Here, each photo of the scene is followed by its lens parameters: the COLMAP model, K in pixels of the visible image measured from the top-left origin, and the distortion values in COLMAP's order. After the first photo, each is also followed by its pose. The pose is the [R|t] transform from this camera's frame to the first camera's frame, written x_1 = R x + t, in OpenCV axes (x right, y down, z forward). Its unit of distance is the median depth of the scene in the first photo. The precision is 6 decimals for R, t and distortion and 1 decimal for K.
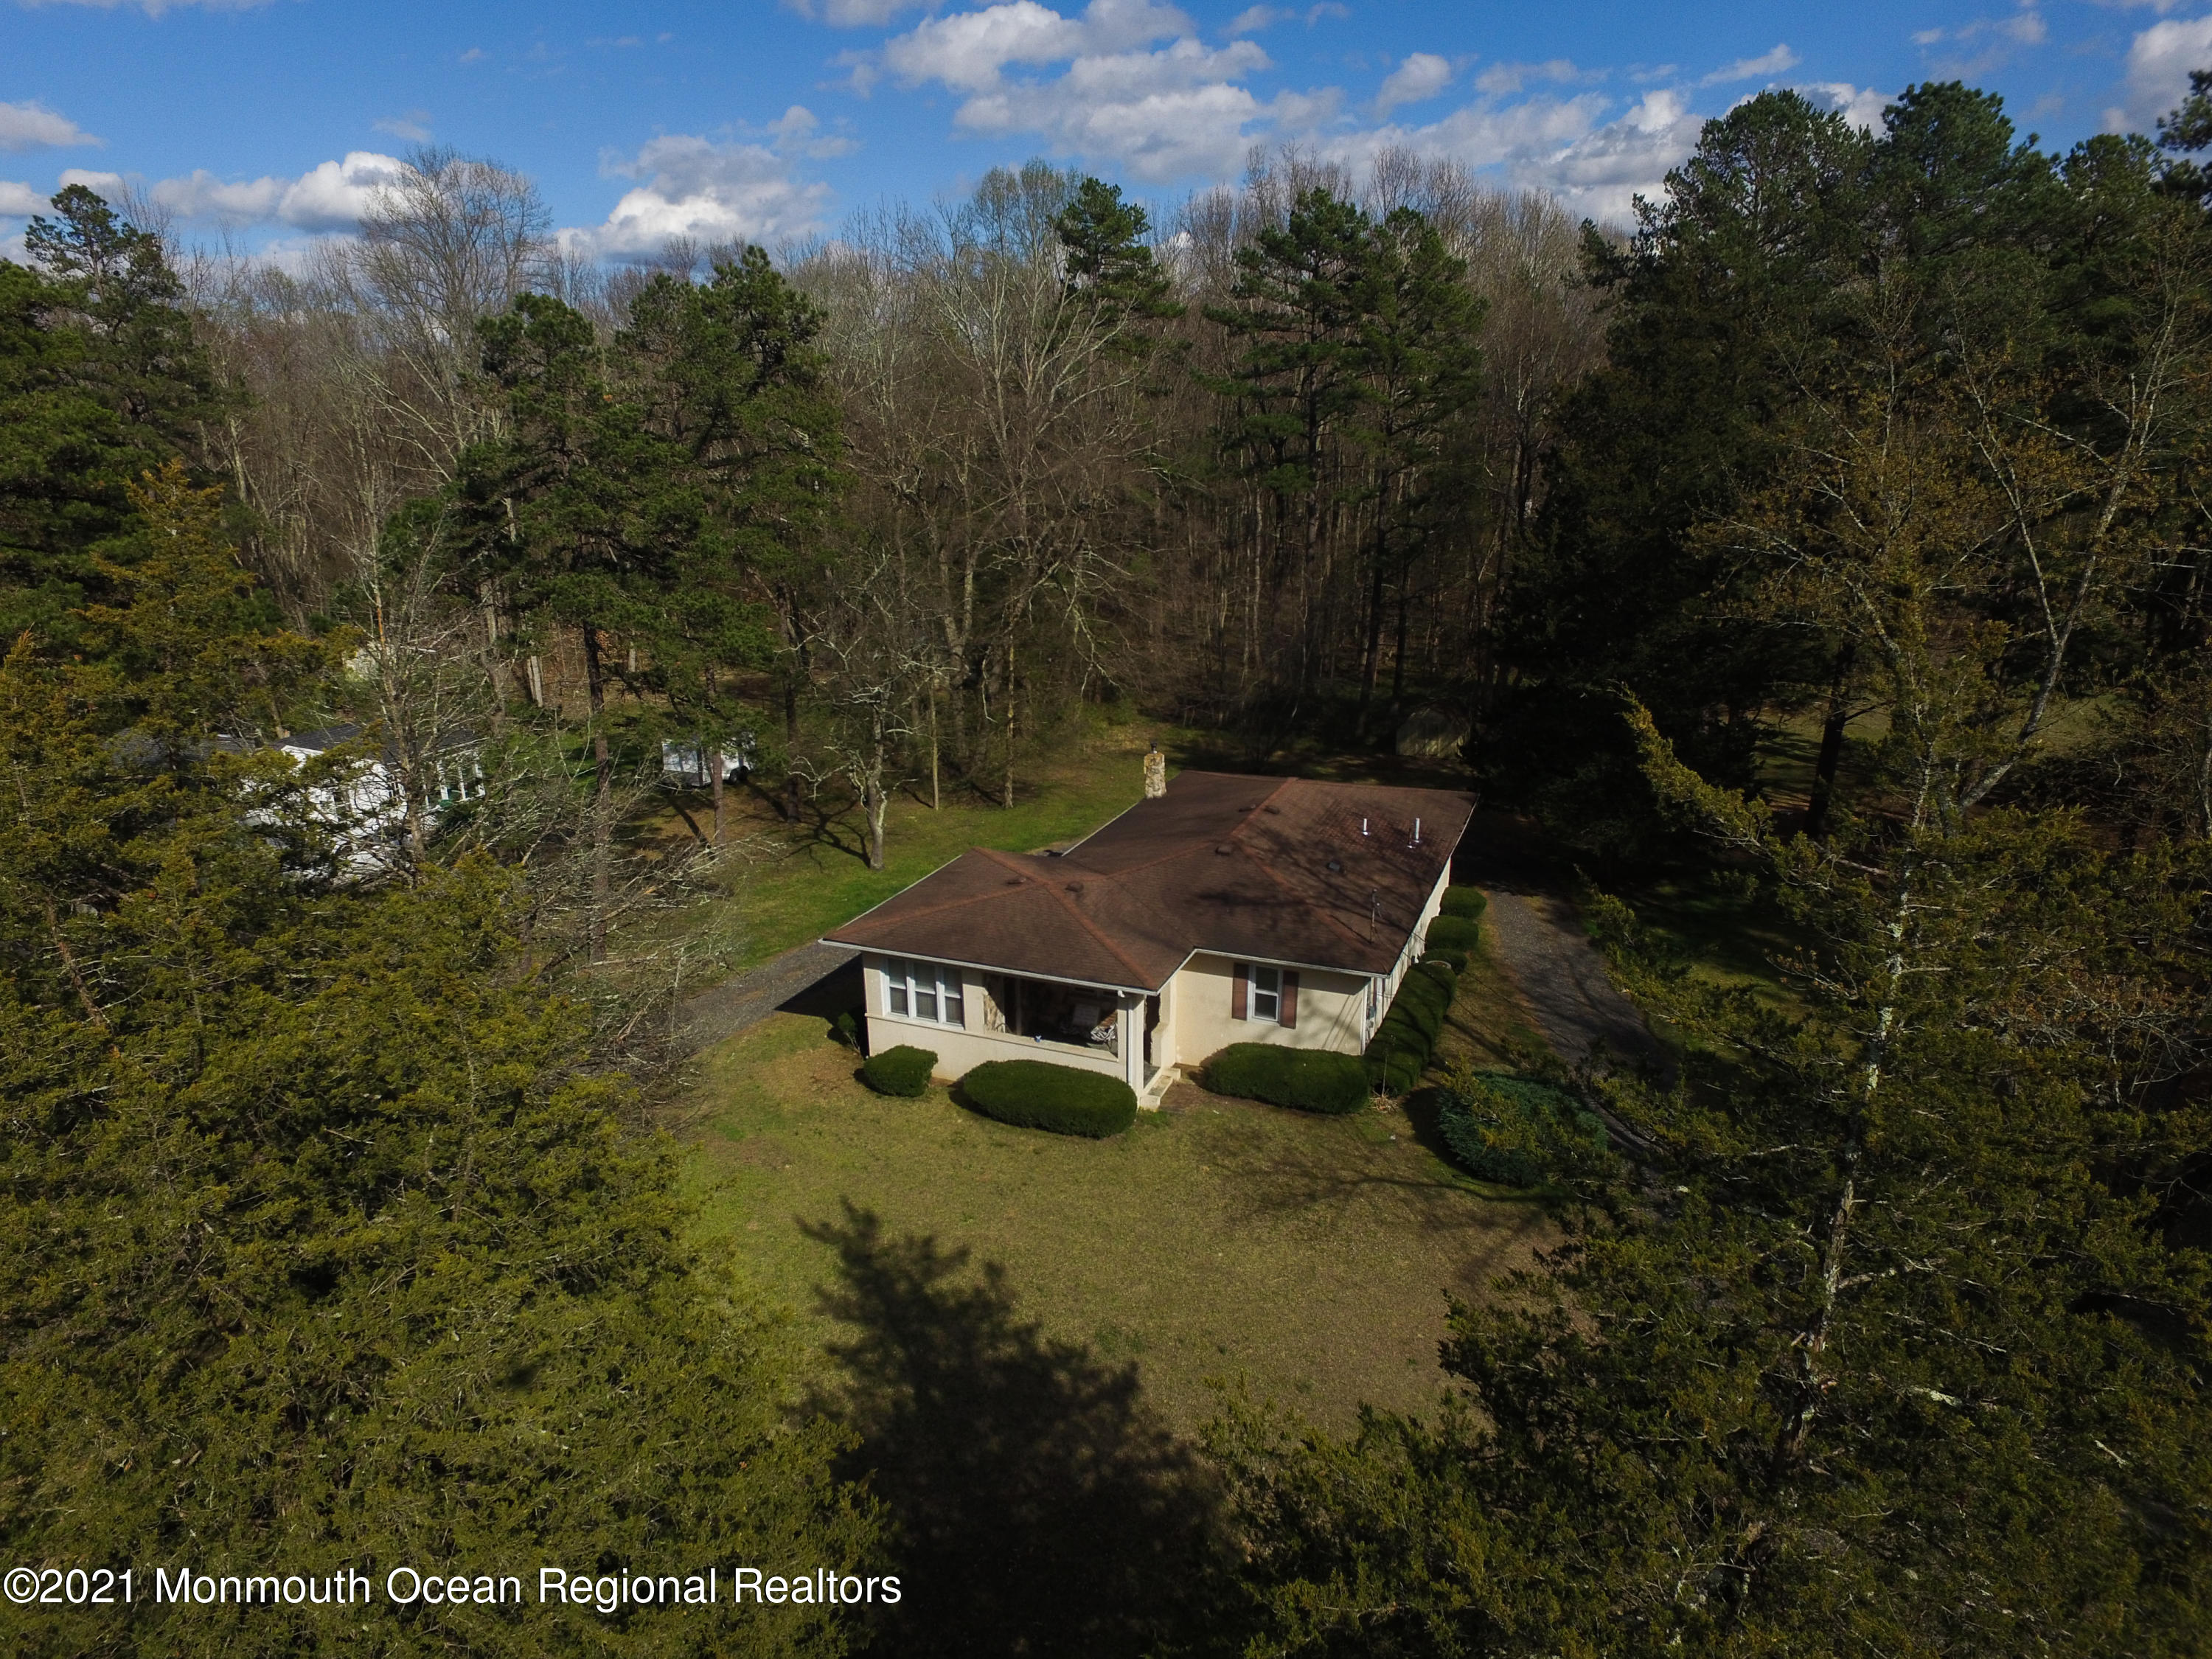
lens RADIAL K [[1296.2, 0, 1113.8], [0, 1296.2, 810.7], [0, 0, 1]] dist [0.027469, 0.001143]
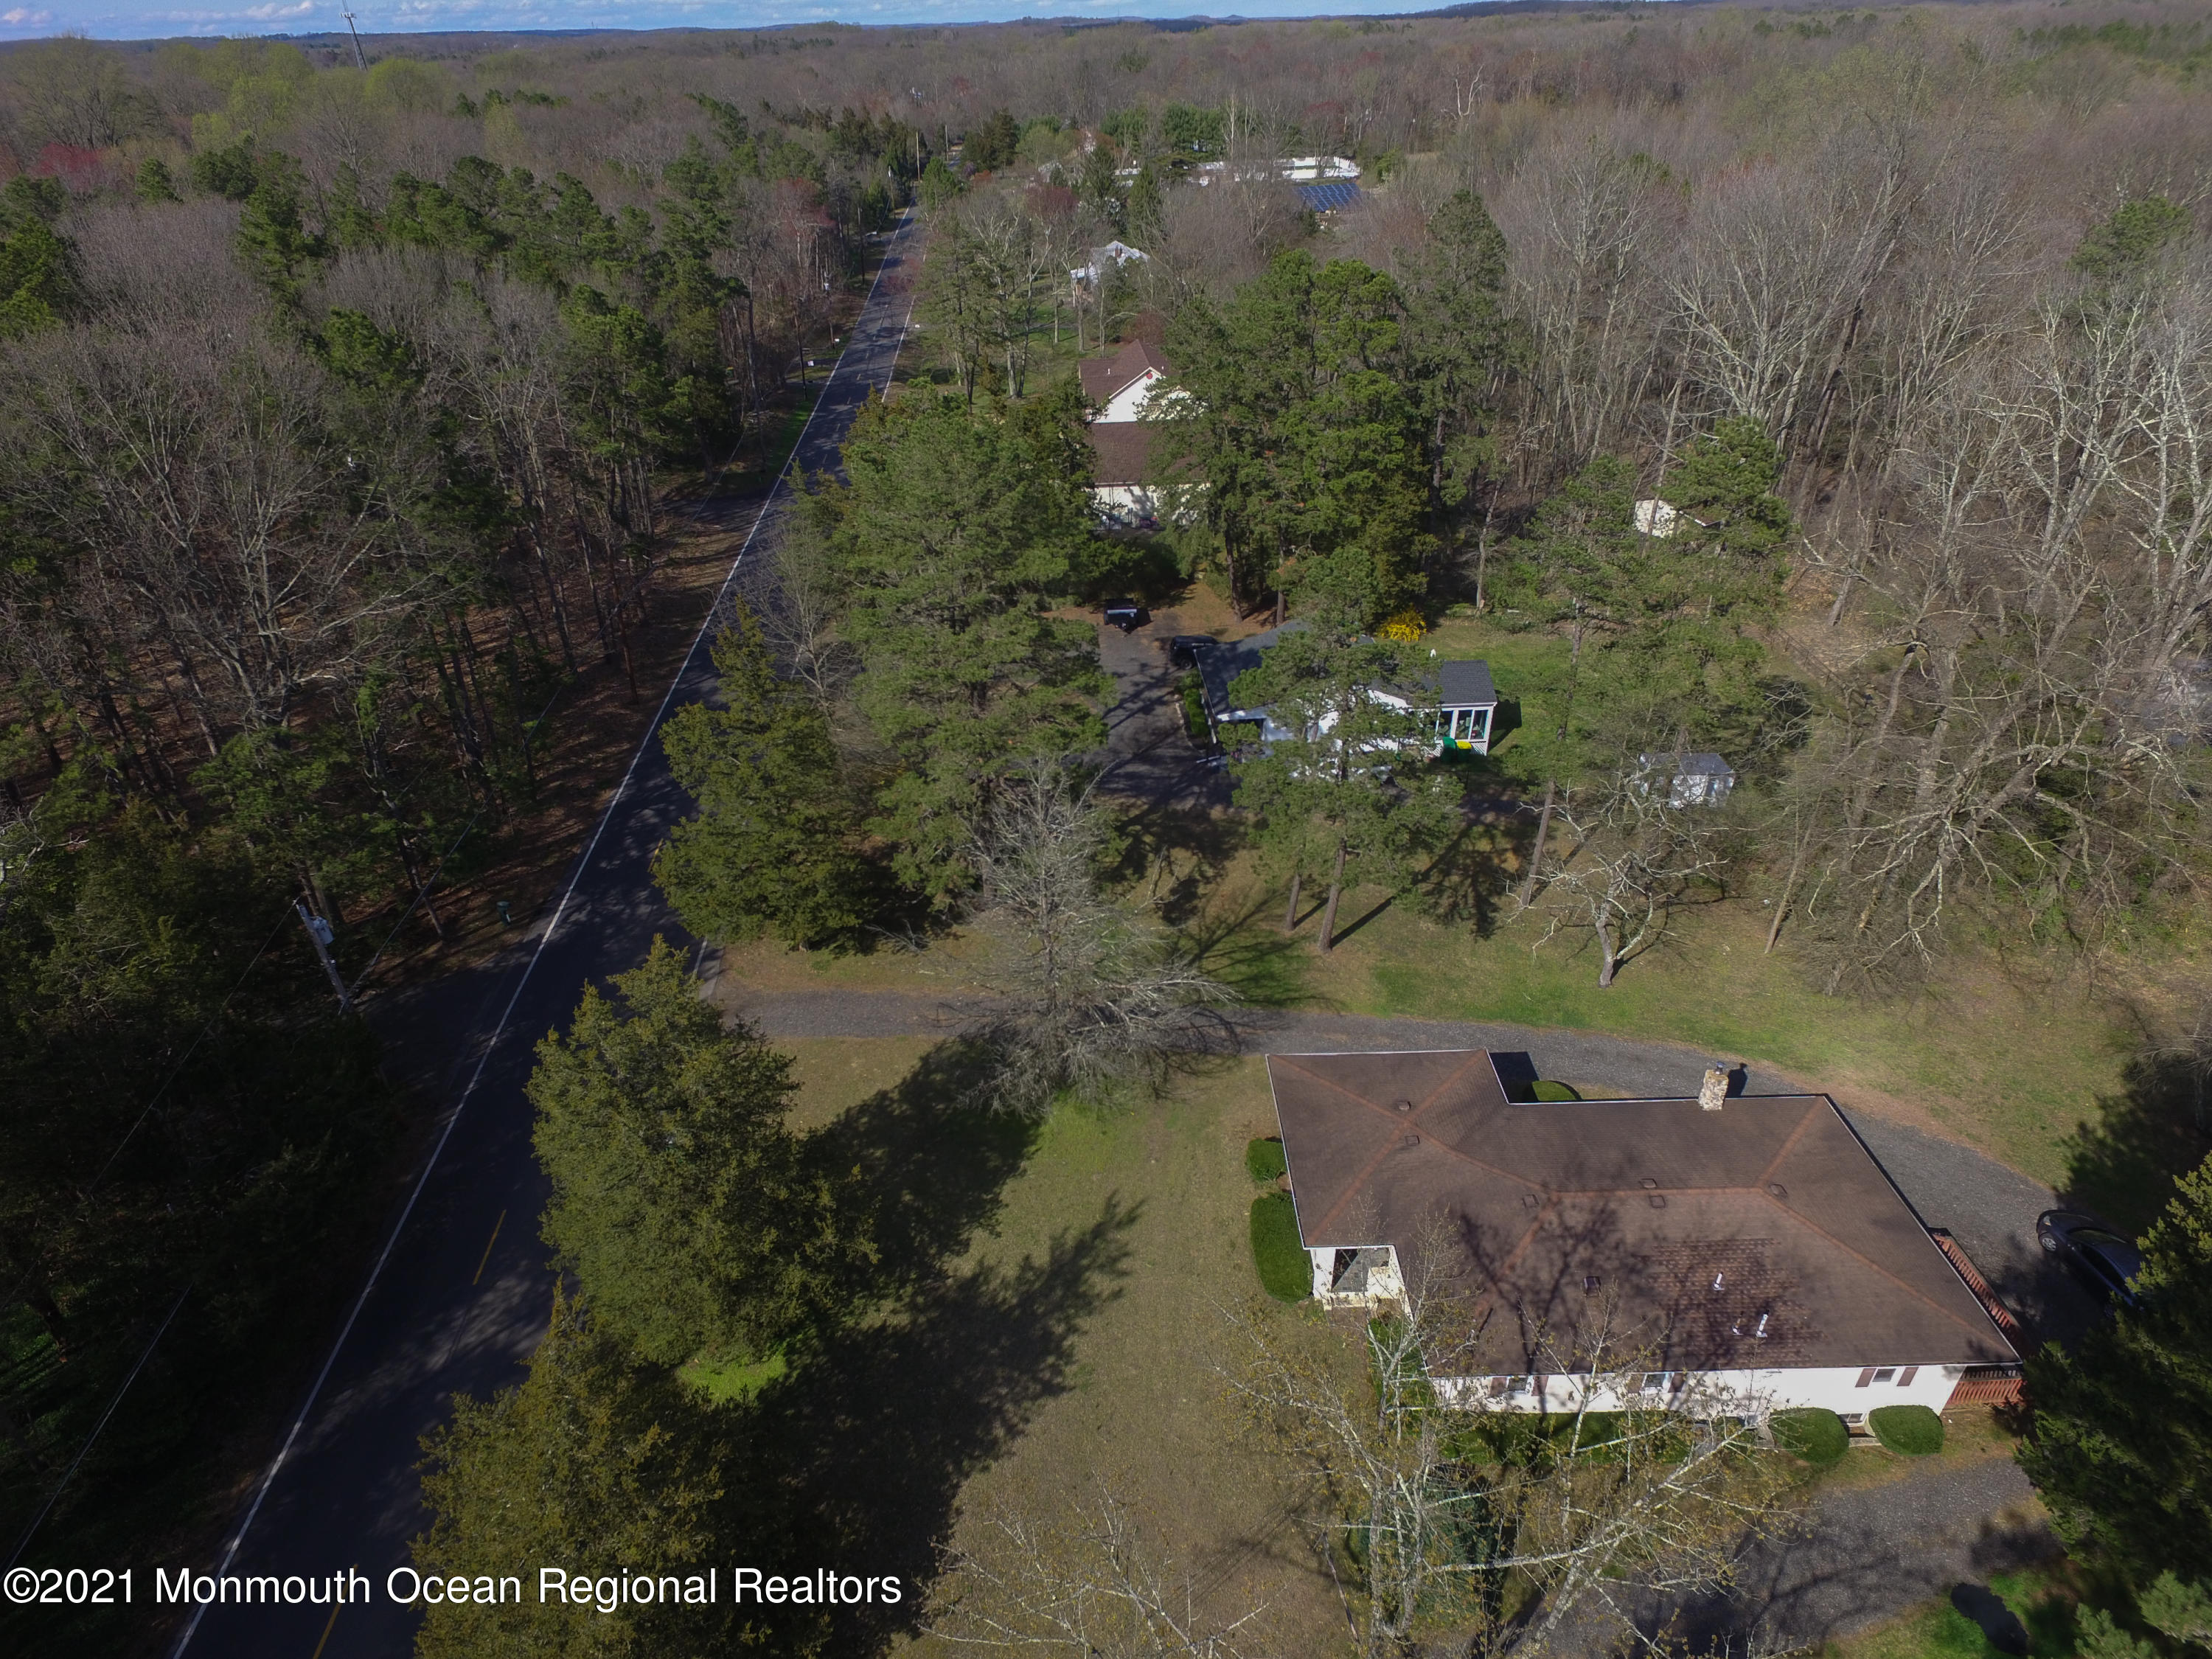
lens RADIAL K [[1280.5, 0, 1098.1], [0, 1280.5, 825.1], [0, 0, 1]] dist [-0.004804, 0.004115]
pose [[0.394598, 0.486347, -0.779589, 0.718837], [-0.242393, 0.873480, 0.422231, -0.706374], [0.886306, 0.022356, 0.462561, 0.138507]]
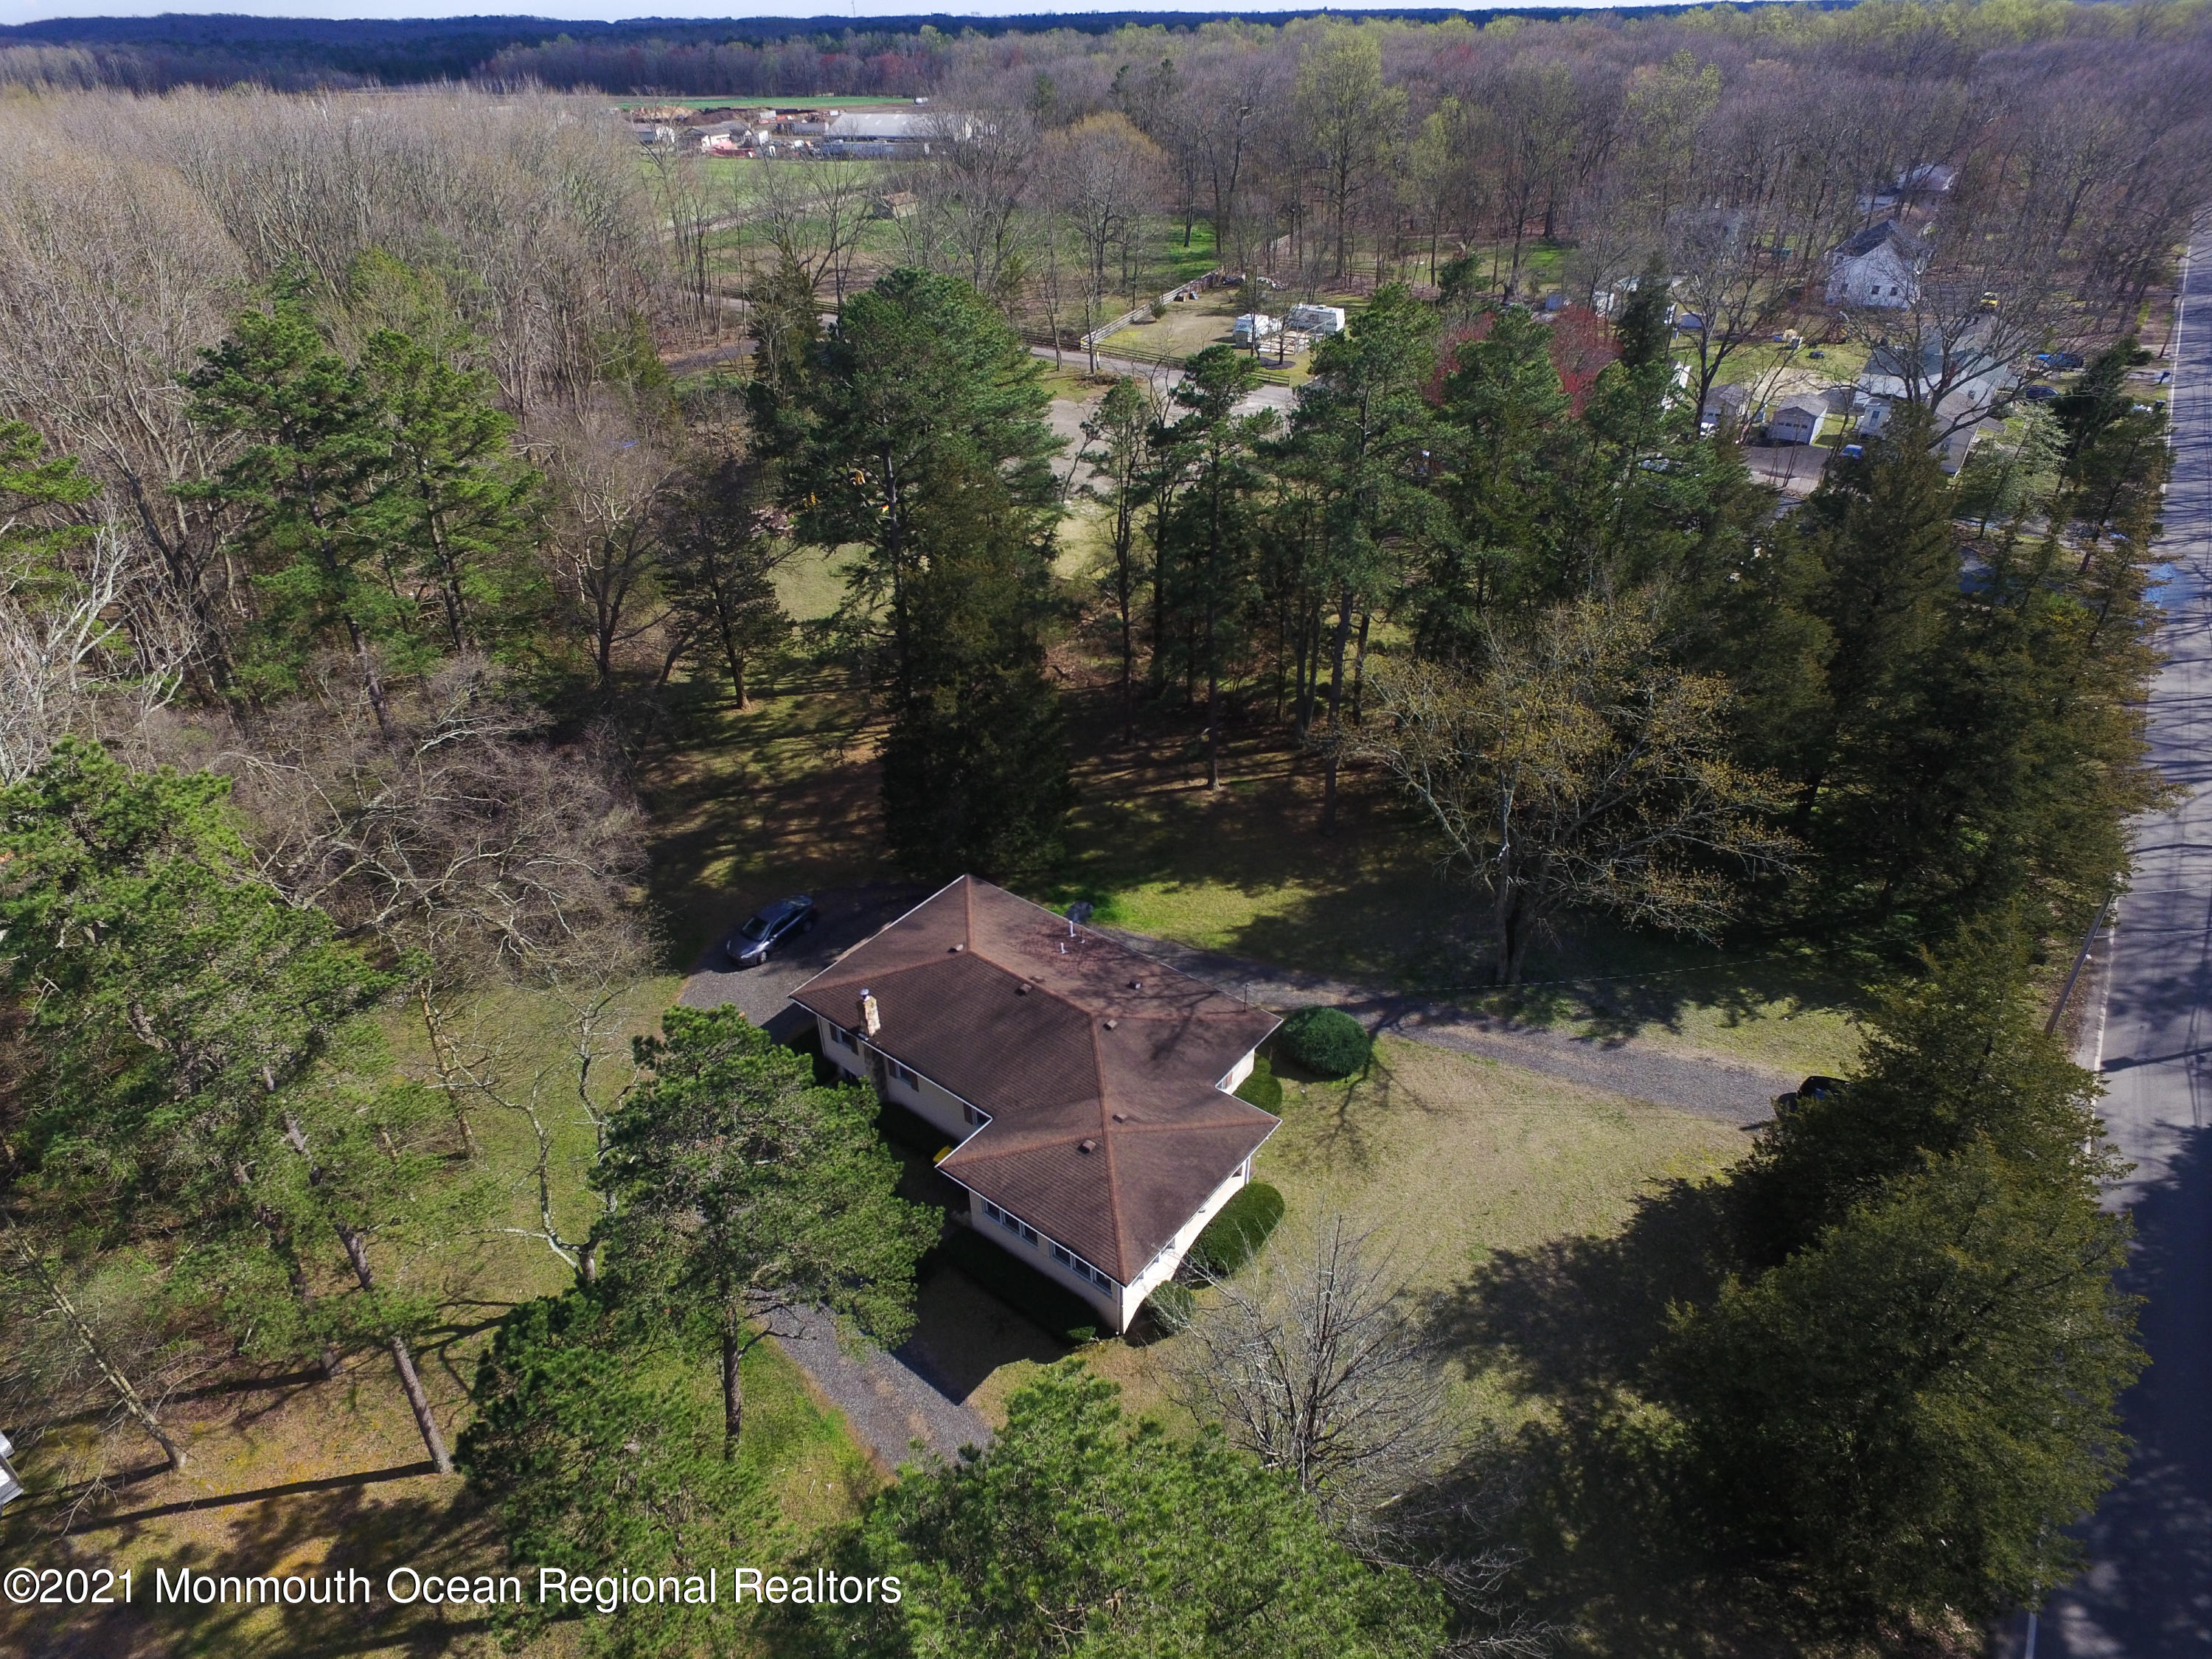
lens RADIAL K [[1280.5, 0, 1098.1], [0, 1280.5, 825.1], [0, 0, 1]] dist [-0.004804, 0.004115]
pose [[0.287528, -0.507421, 0.812313, -1.001024], [0.281478, 0.855442, 0.434729, -0.813955], [-0.915477, 0.103651, 0.388791, 0.503898]]
